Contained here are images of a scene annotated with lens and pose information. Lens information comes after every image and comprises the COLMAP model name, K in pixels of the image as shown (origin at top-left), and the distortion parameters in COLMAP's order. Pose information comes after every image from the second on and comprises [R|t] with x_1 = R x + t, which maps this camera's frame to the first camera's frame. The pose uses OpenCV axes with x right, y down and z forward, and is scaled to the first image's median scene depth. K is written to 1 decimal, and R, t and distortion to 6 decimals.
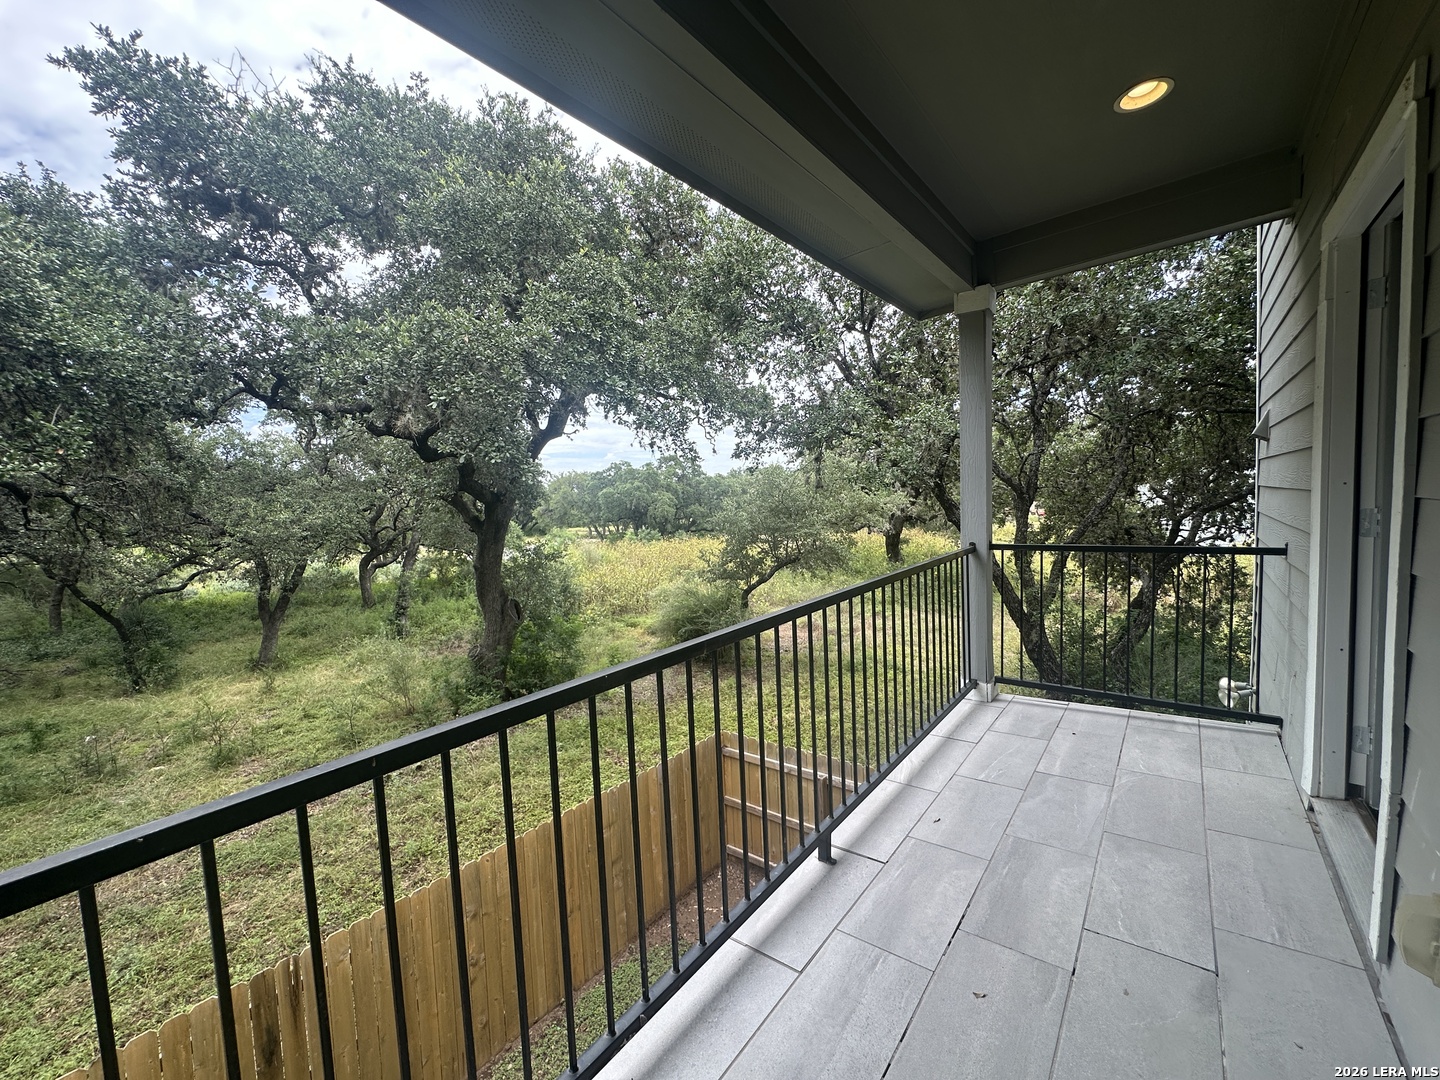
lens RADIAL K [[579.6, 0, 718.8], [0, 579.6, 540.6], [0, 0, 1]] dist [-0.003804, 0.000335]
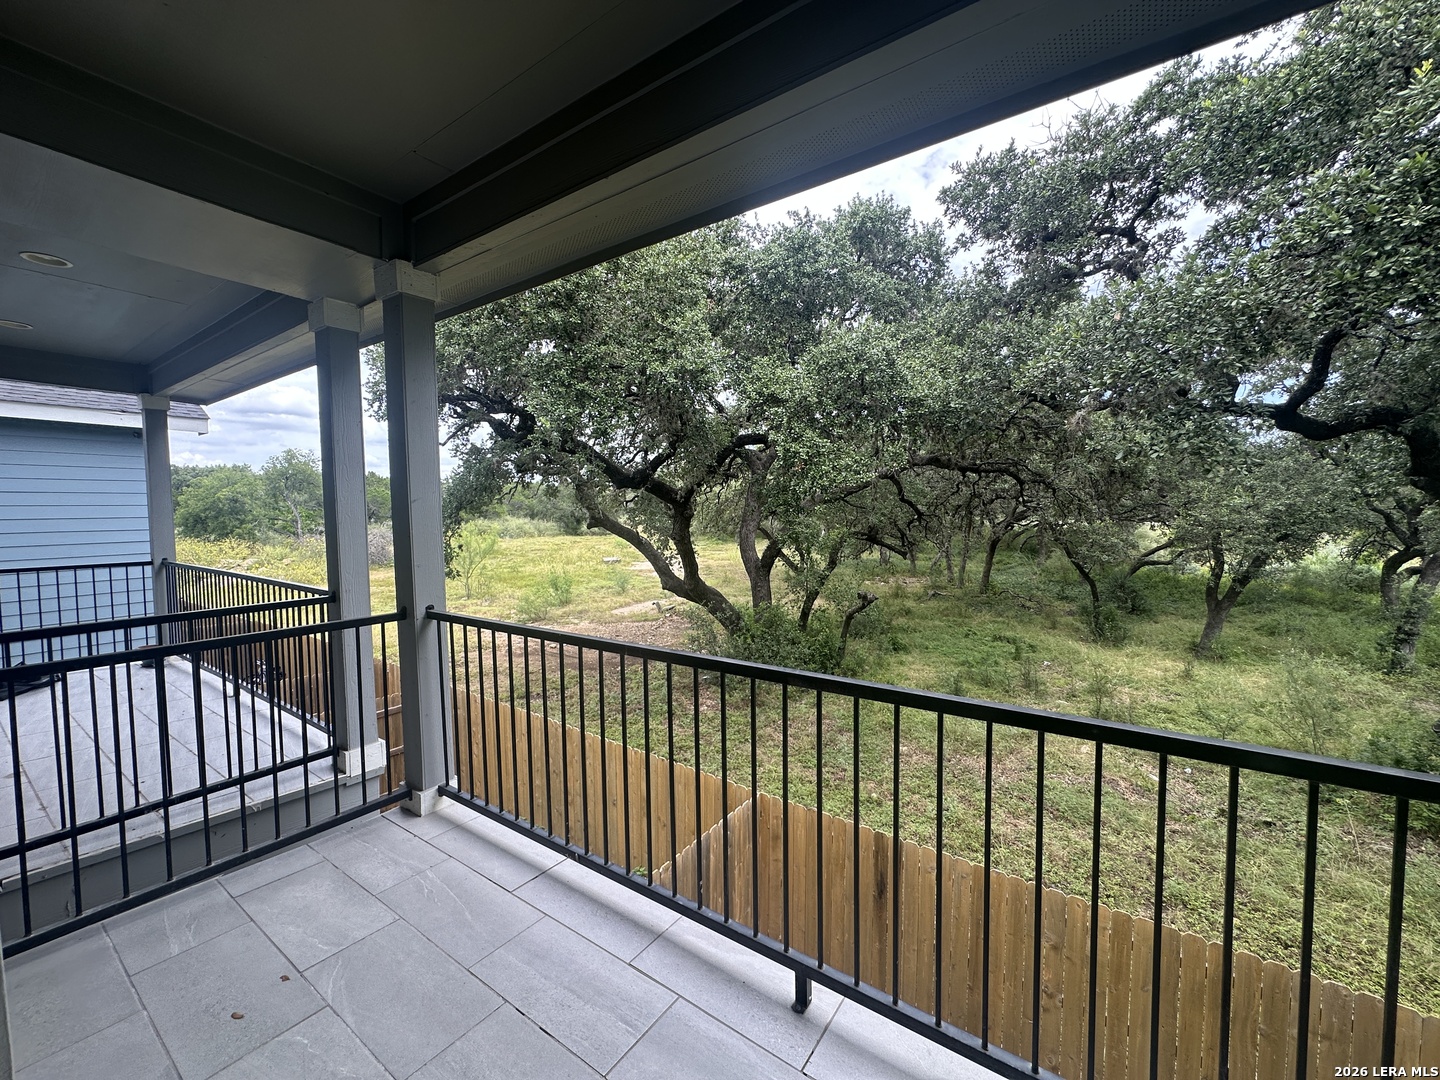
lens RADIAL K [[579.6, 0, 720.5], [0, 579.6, 539.5], [0, 0, 1]] dist [-0.003804, 0.000335]
pose [[0.055438, 0.100420, -0.993399, 0.163882], [-0.064311, 0.993223, 0.096813, -0.021404], [0.996389, 0.058519, 0.061521, 0.153117]]
